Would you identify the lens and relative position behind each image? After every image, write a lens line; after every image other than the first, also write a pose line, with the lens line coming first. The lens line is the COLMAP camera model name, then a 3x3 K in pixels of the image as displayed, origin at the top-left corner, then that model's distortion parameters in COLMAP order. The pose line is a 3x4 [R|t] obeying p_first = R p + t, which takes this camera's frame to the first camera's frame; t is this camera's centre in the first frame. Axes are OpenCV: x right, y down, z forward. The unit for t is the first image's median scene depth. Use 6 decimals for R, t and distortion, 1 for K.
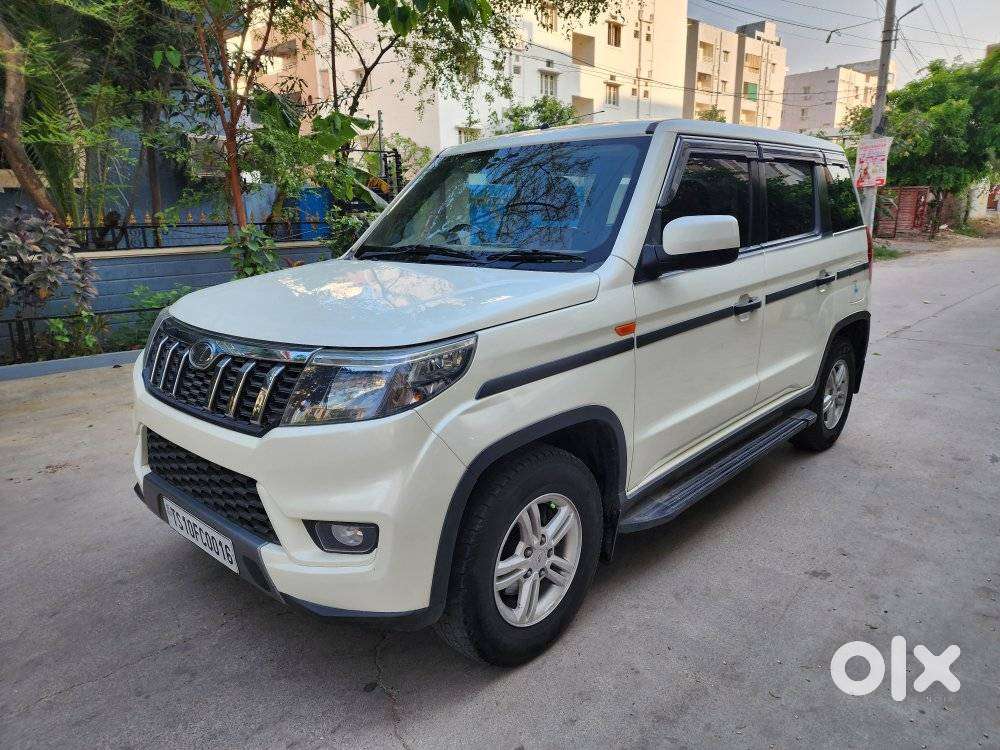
lens RADIAL K [[676.1, 0, 502.8], [0, 676.1, 384.6], [0, 0, 1]] dist [0.011079, -0.000056]
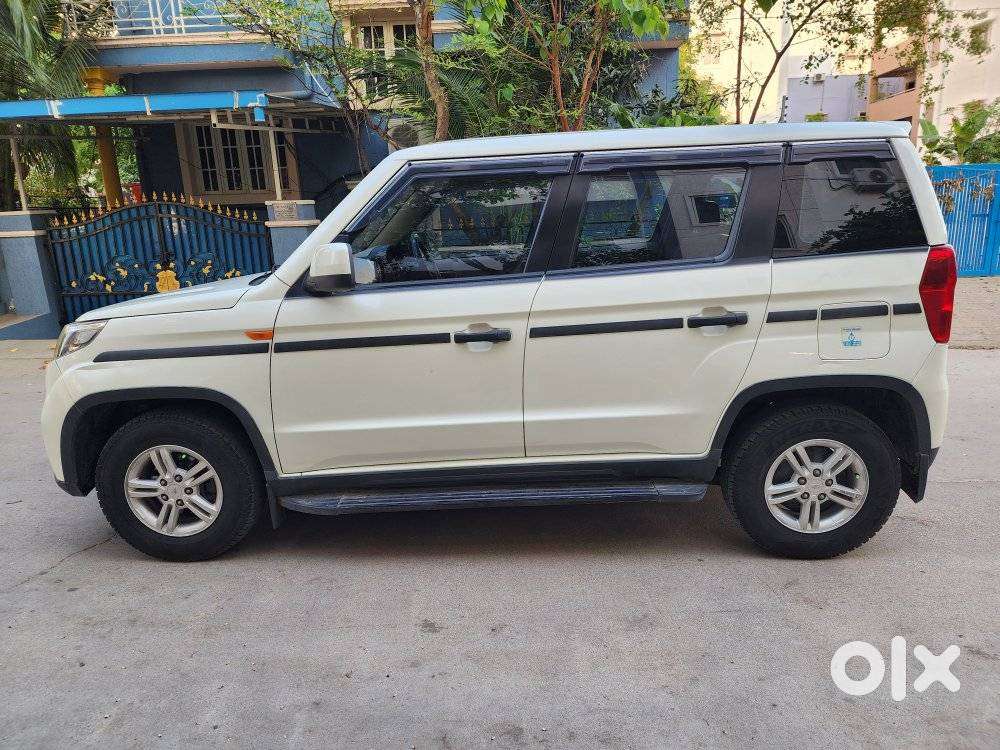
lens RADIAL K [[676.1, 0, 502.8], [0, 676.1, 384.6], [0, 0, 1]] dist [0.011079, -0.000056]
pose [[0.661576, 0.175347, -0.729089, 1.313014], [-0.162872, 0.982666, 0.088542, -0.166124], [0.731976, 0.060171, 0.678668, 0.483772]]
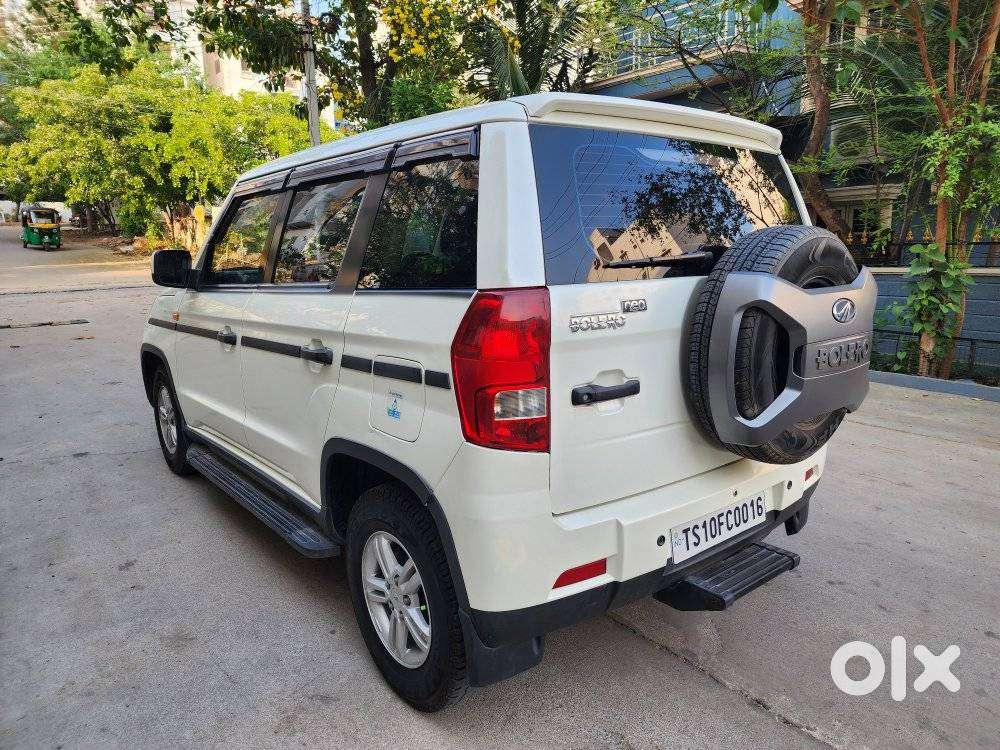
lens RADIAL K [[685.4, 0, 514.2], [0, 685.4, 356.9], [0, 0, 1]] dist [-0.004027, -0.000800]
pose [[-0.123948, 0.180945, -0.975651, 1.636383], [-0.233513, 0.950301, 0.205910, -0.495479], [0.964421, 0.253349, -0.075535, 1.848632]]
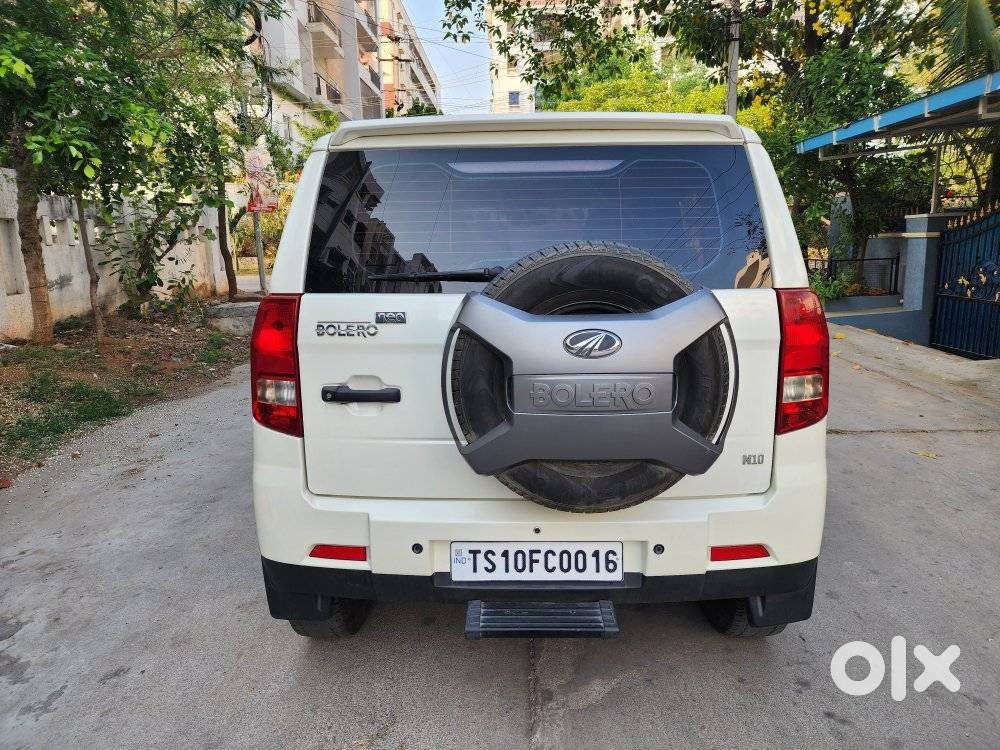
lens RADIAL K [[677.6, 0, 500.0], [0, 677.6, 375.0], [0, 0, 1]] dist [0.024335, -0.000855]
pose [[-0.742469, 0.154895, -0.651727, 1.289050], [-0.140394, 0.915312, 0.377482, -0.681344], [0.655004, 0.371767, -0.657845, 2.545405]]
